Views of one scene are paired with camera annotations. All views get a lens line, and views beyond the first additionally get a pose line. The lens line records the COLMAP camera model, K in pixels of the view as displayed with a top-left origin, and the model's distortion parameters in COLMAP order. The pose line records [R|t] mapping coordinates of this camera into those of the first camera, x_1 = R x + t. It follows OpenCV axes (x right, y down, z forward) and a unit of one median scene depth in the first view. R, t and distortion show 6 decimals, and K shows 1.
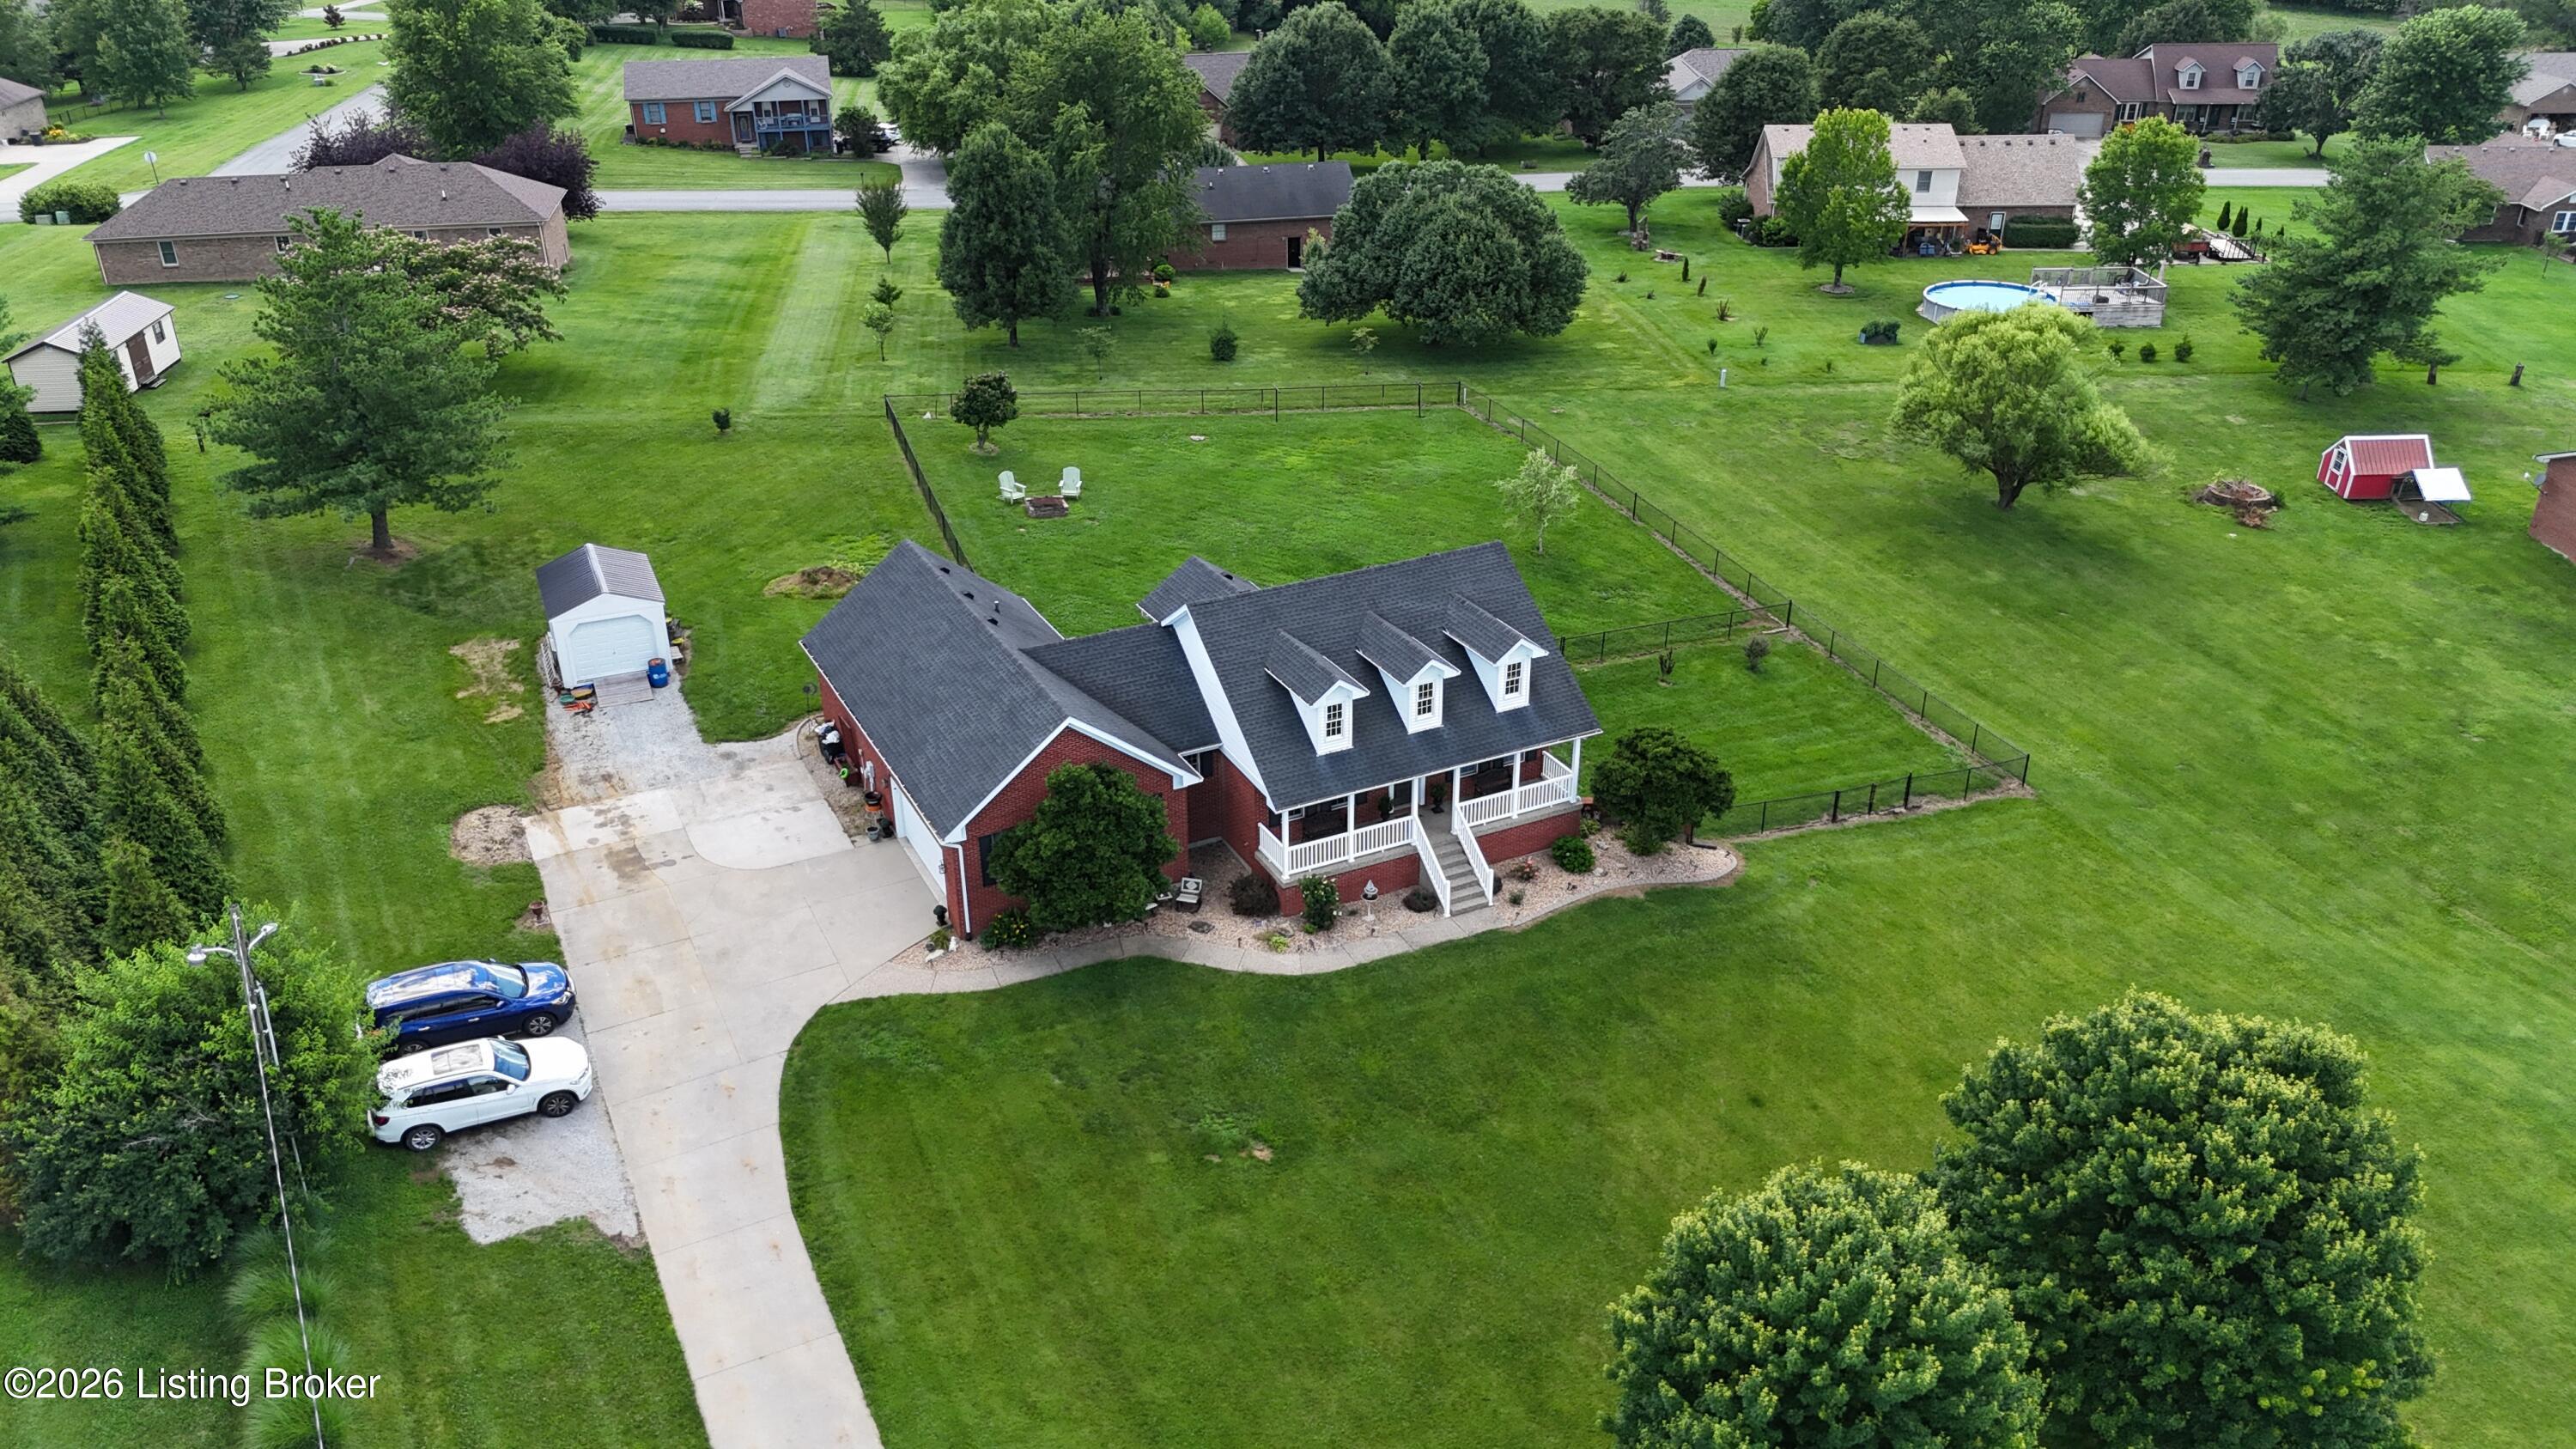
lens RADIAL K [[1898.4, 0, 1291.1], [0, 1898.4, 727.7], [0, 0, 1]] dist [0.069632, -0.070785]
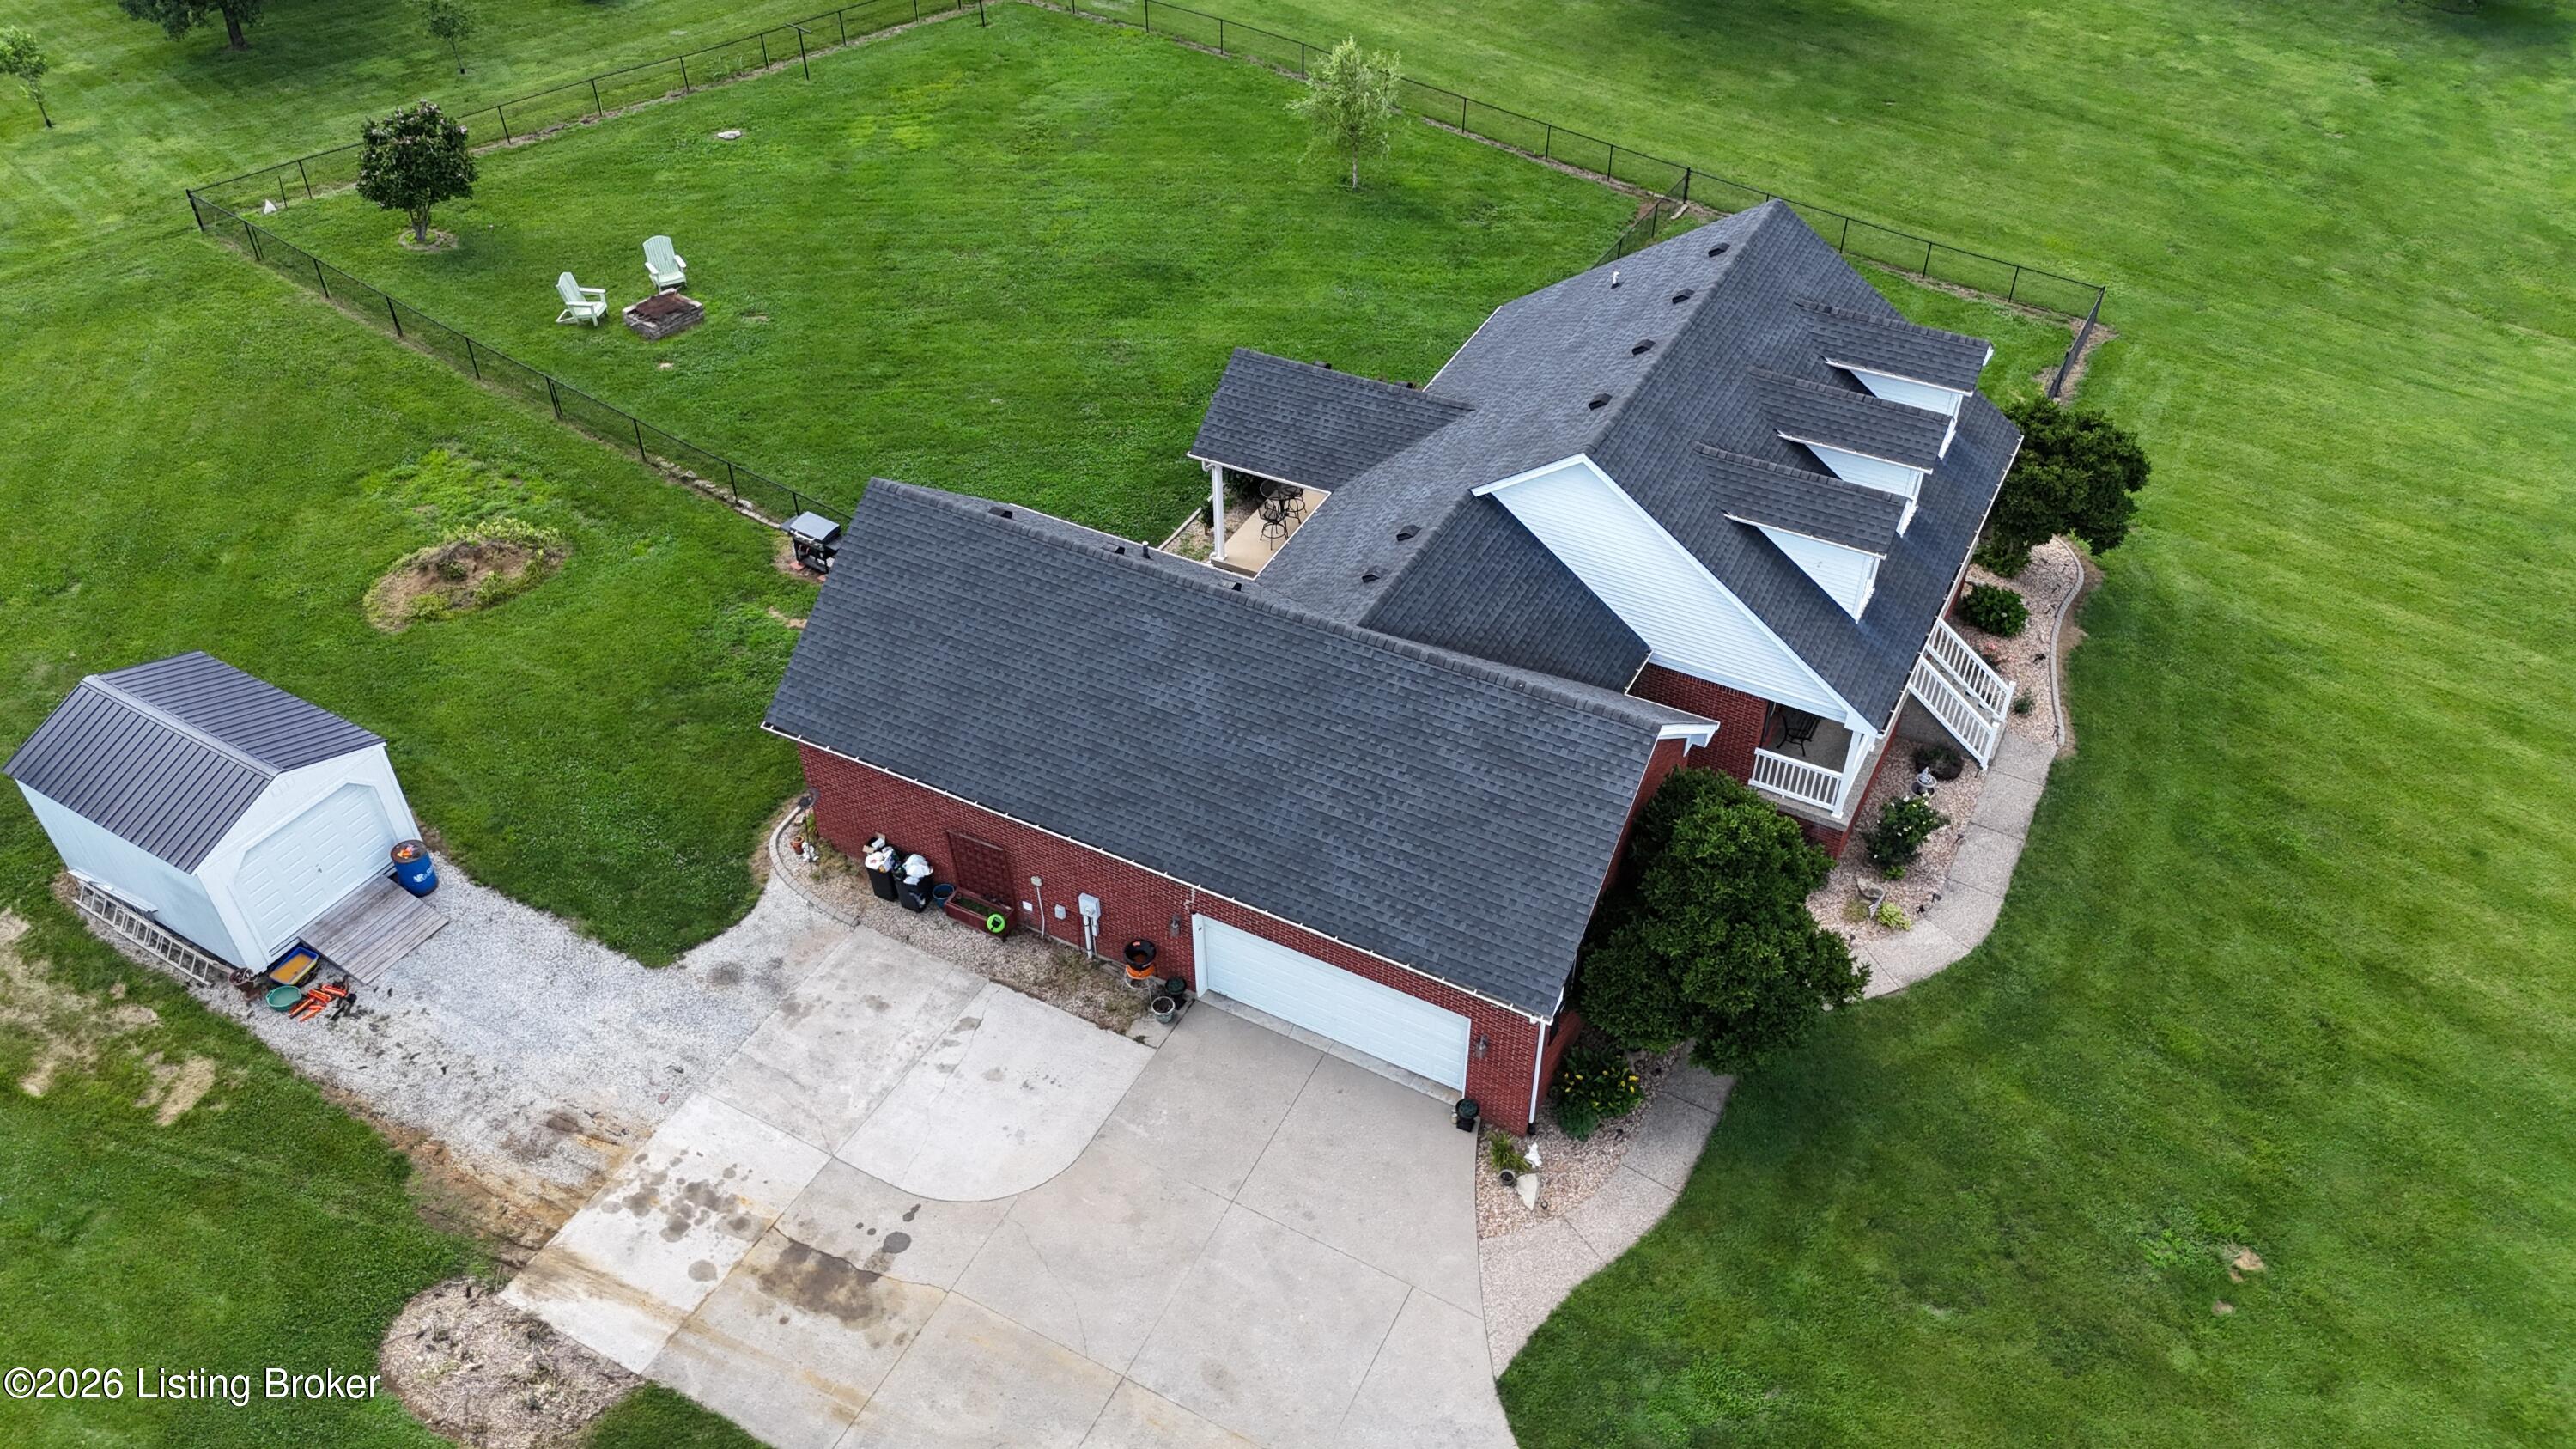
lens RADIAL K [[1903.2, 0, 1290.5], [0, 1903.2, 724.4], [0, 0, 1]] dist [0.064742, -0.064721]
pose [[0.817669, -0.376841, 0.435209, -0.398708], [0.262079, 0.916766, 0.301421, -0.181596], [-0.512573, -0.132404, 0.848374, 0.506654]]
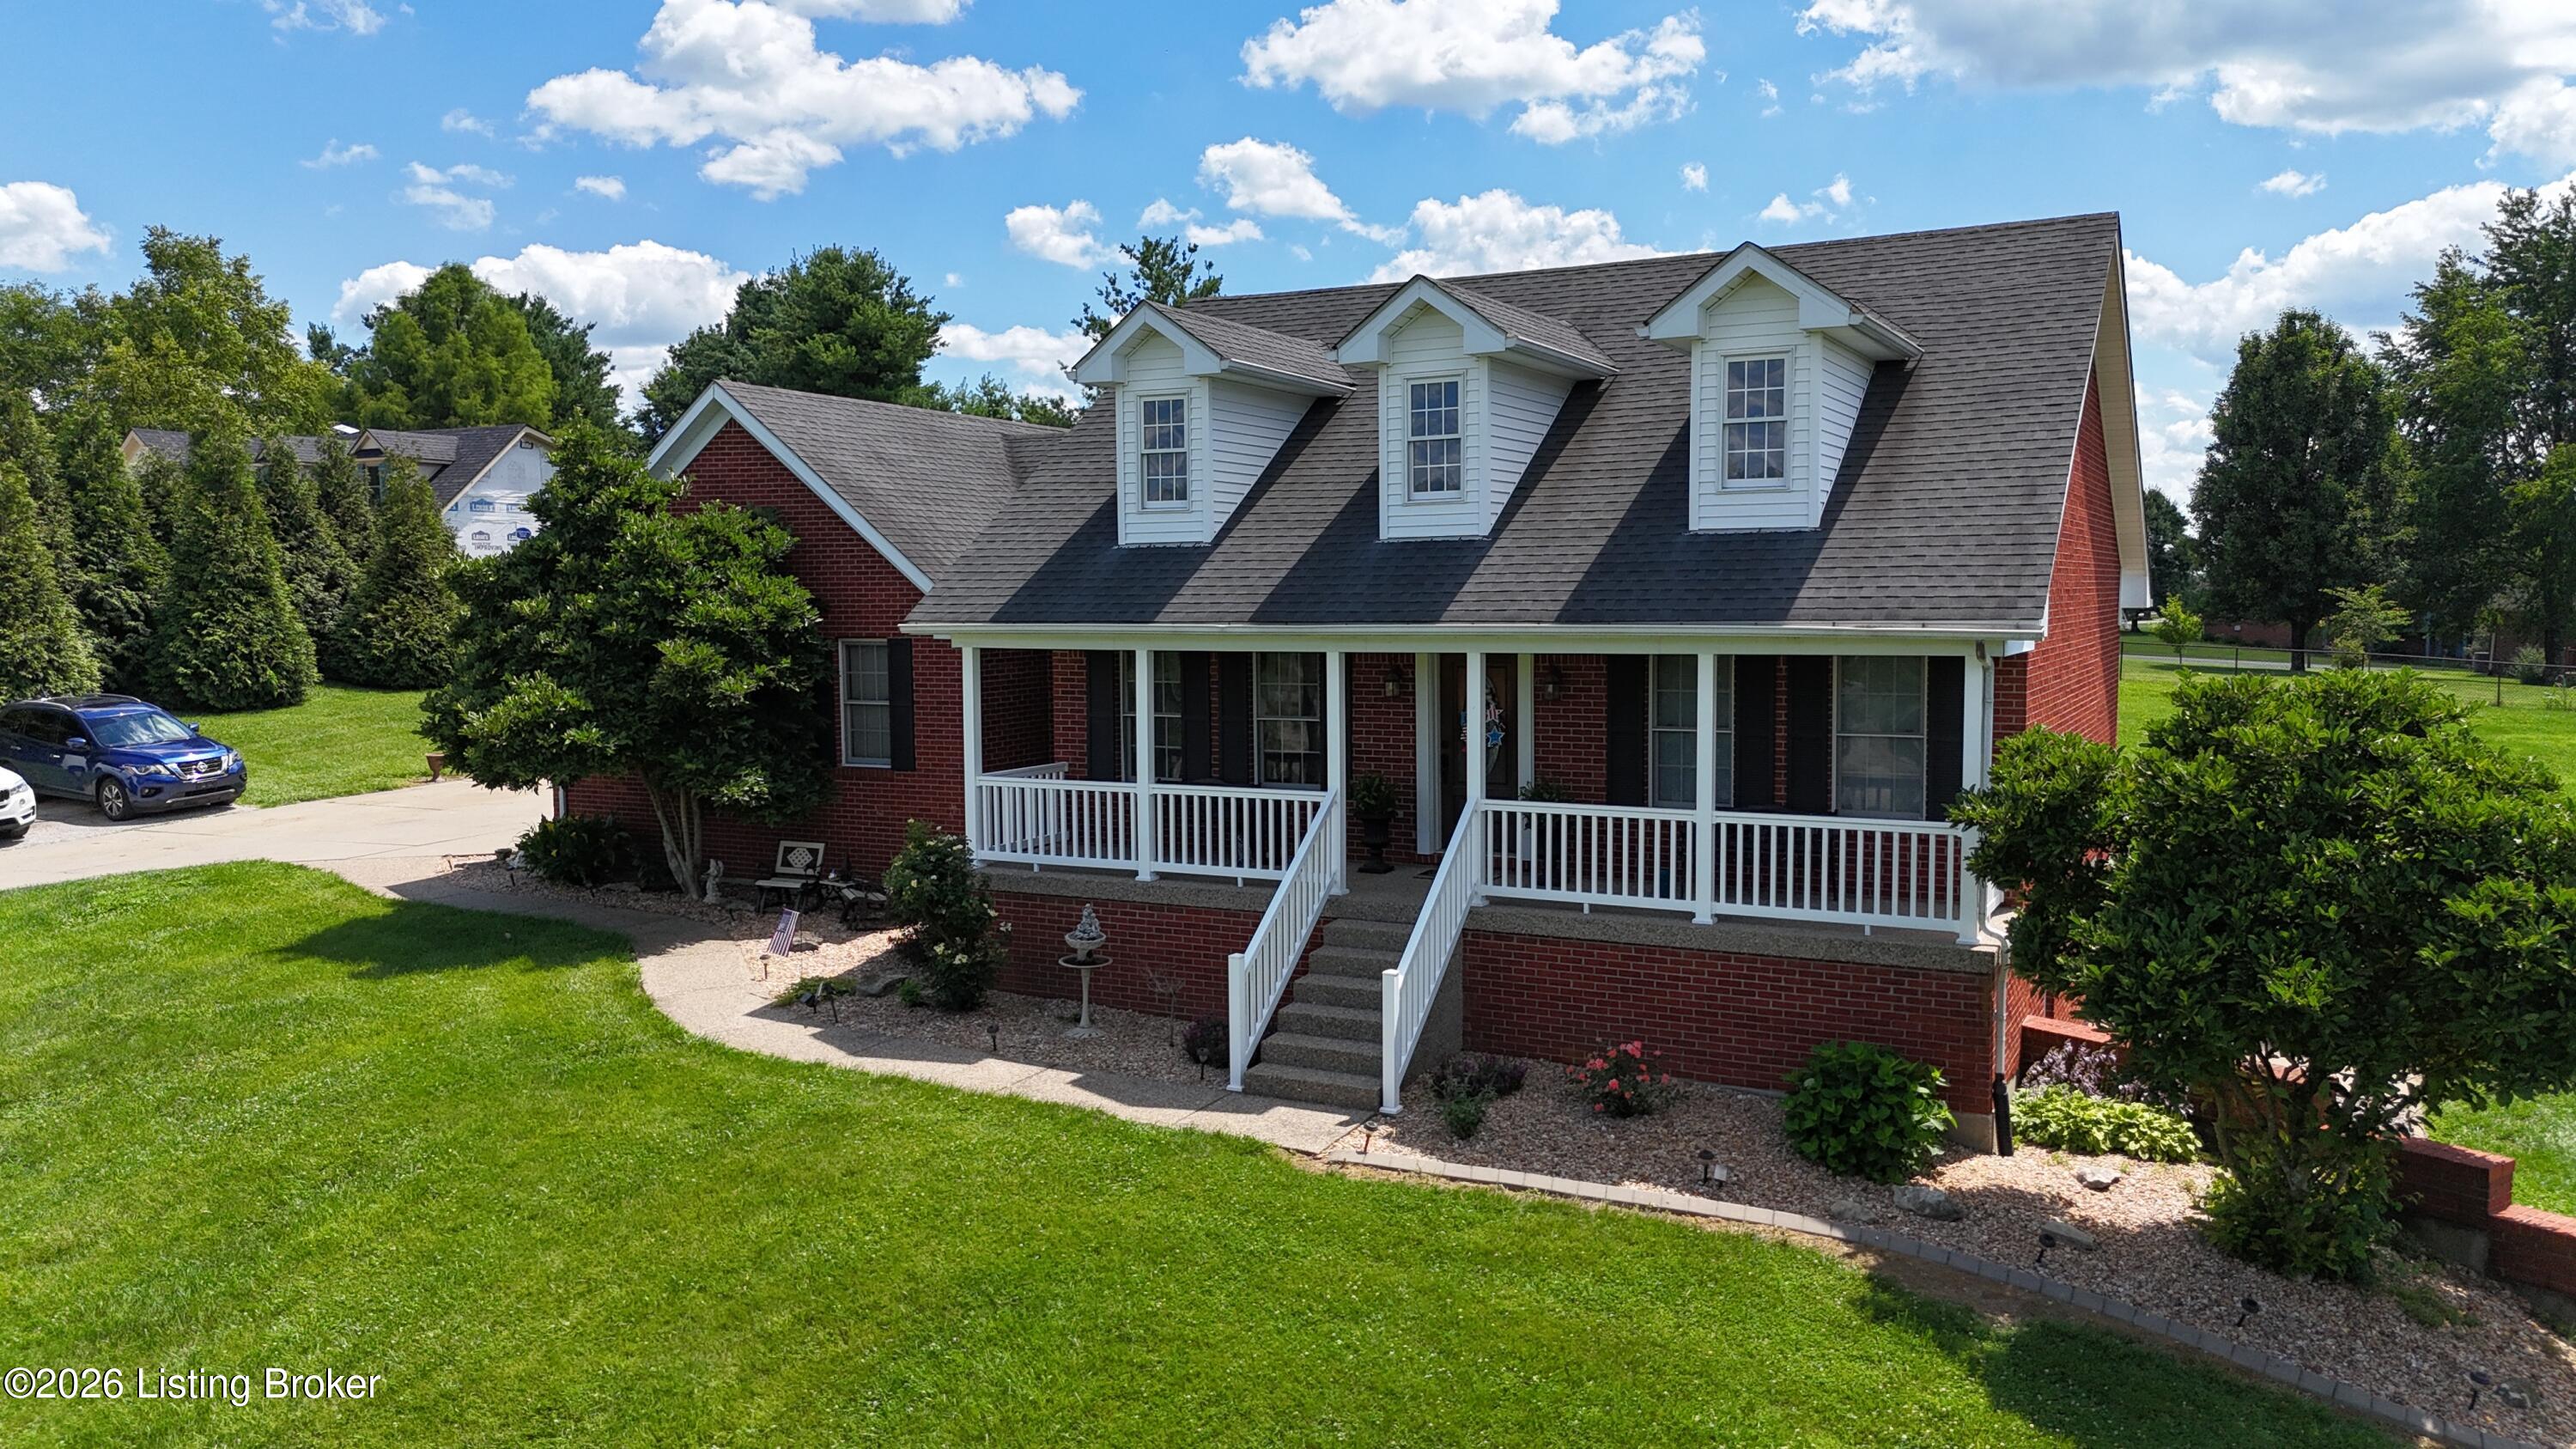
lens RADIAL K [[1903.2, 0, 1290.5], [0, 1903.2, 724.4], [0, 0, 1]] dist [0.064742, -0.064721]
pose [[0.581316, 0.058252, -0.811590, 0.305971], [-0.362155, 0.911714, -0.193961, 0.095931], [0.728640, 0.406674, 0.551090, 0.773230]]
